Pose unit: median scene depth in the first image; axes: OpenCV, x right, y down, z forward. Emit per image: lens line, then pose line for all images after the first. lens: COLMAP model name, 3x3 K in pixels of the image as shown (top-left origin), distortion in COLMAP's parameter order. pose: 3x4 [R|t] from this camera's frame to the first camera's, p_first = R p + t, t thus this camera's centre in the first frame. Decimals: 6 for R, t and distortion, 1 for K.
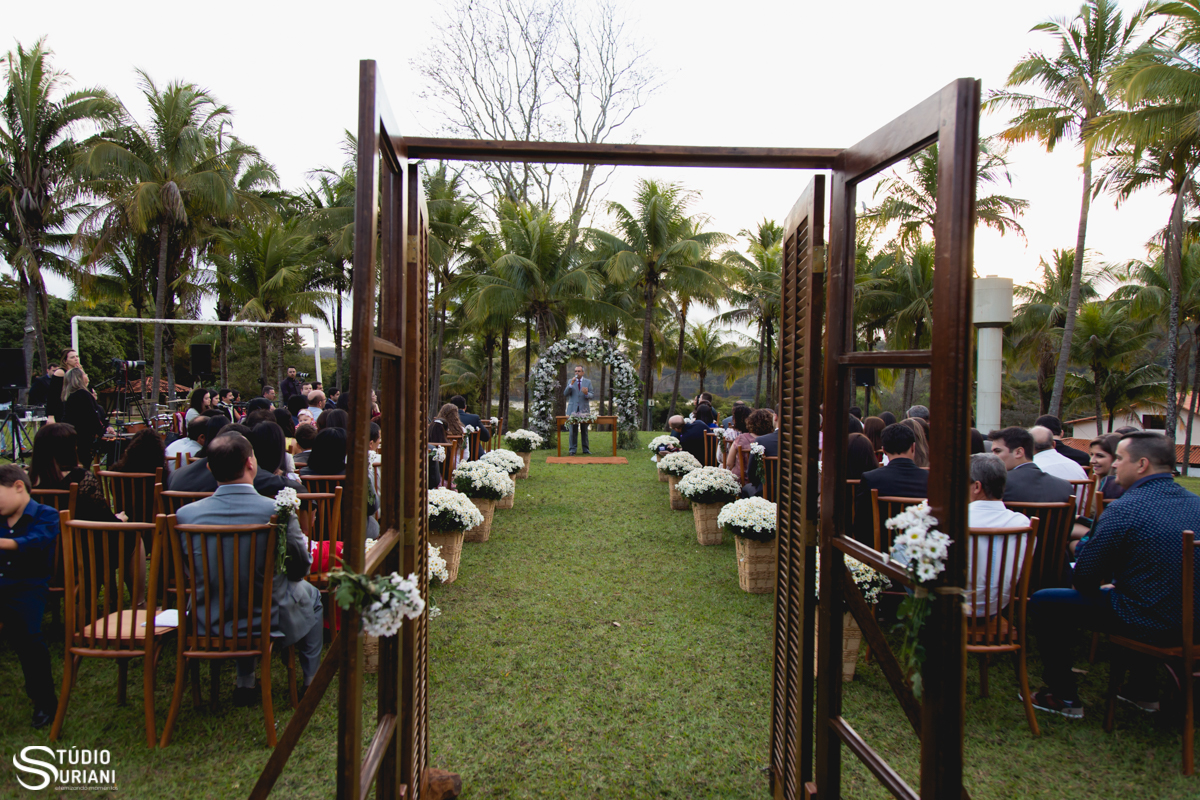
lens RADIAL K [[825.7, 0, 600.0], [0, 825.7, 400.0], [0, 0, 1]] dist [0.024558, -0.000325]
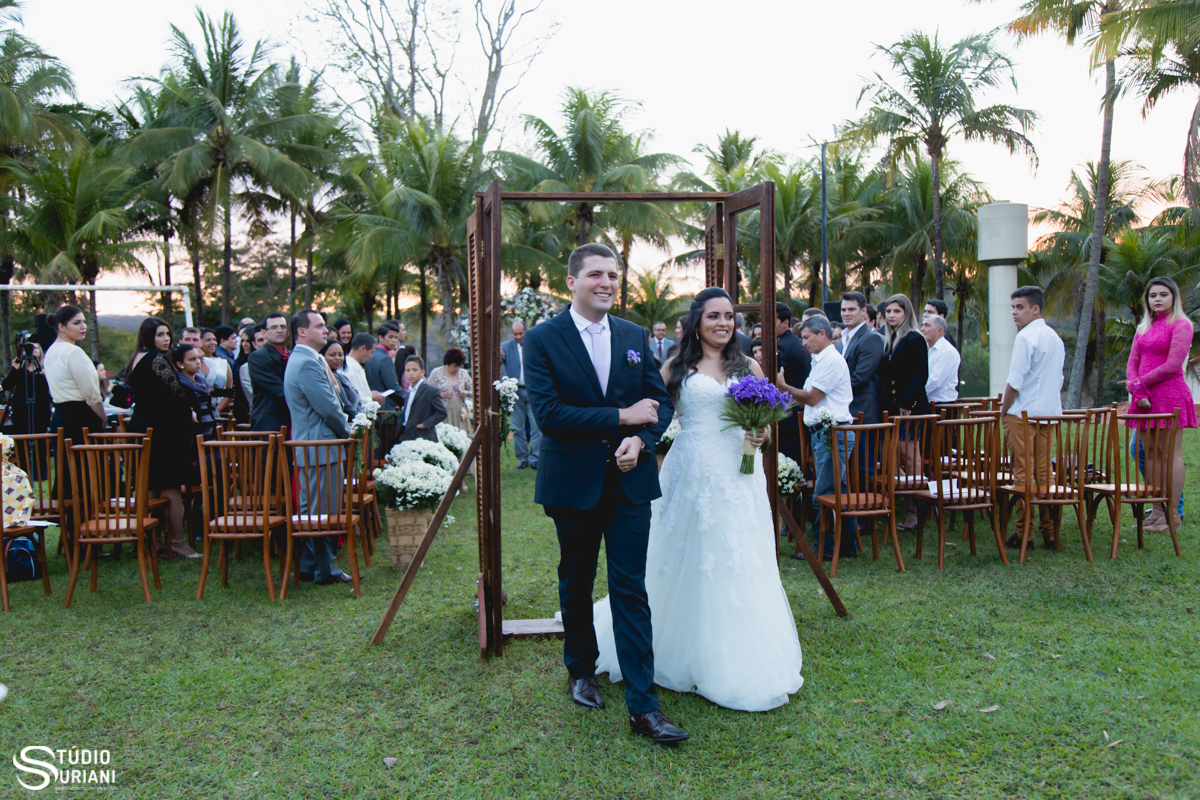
lens RADIAL K [[1166.5, 0, 600.0], [0, 1166.5, 400.0], [0, 0, 1]] dist [0.066963, -0.001060]
pose [[0.996367, -0.035671, 0.077331, -0.013107], [0.034143, 0.999196, 0.020993, 0.005654], [-0.078017, -0.018276, 0.996784, -0.098244]]
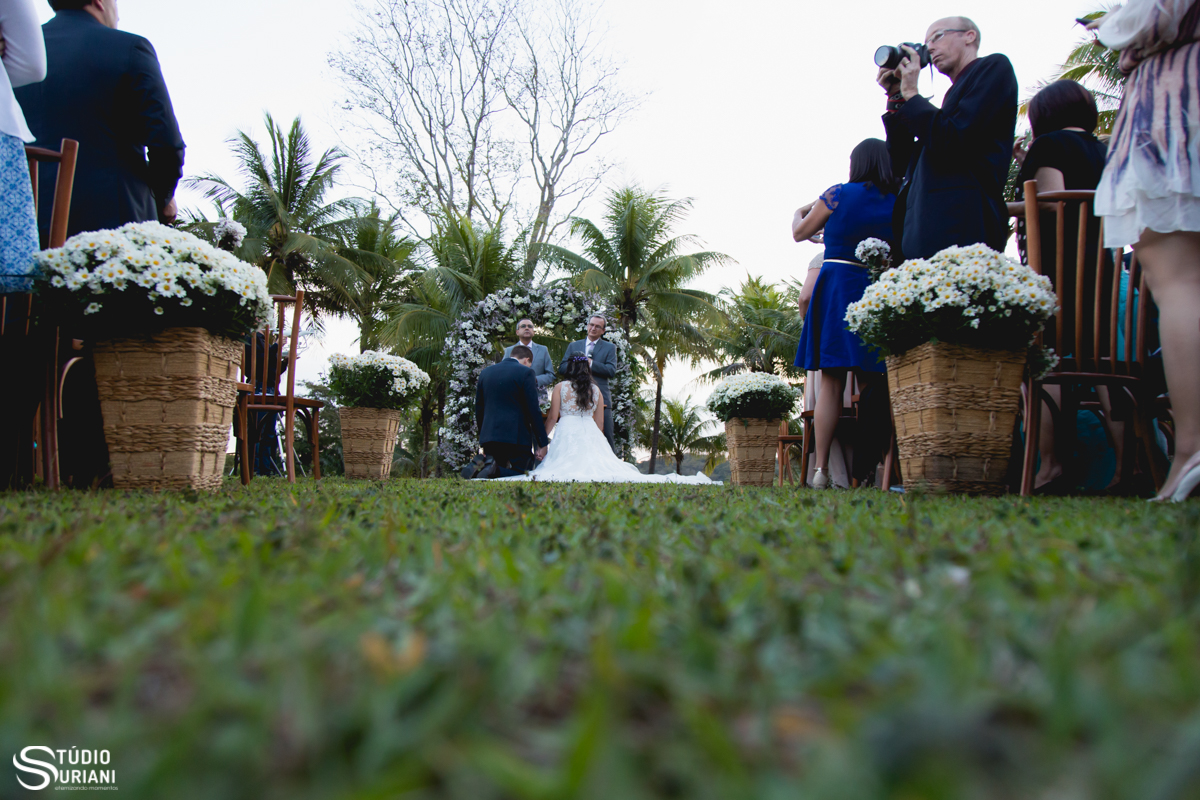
lens RADIAL K [[825.7, 0, 600.0], [0, 825.7, 400.0], [0, 0, 1]] dist [0.024558, -0.000325]
pose [[0.998623, 0.002191, 0.052417, -0.004043], [0.004978, 0.990661, -0.136254, 0.038578], [-0.052226, 0.136327, 0.989286, 0.221325]]
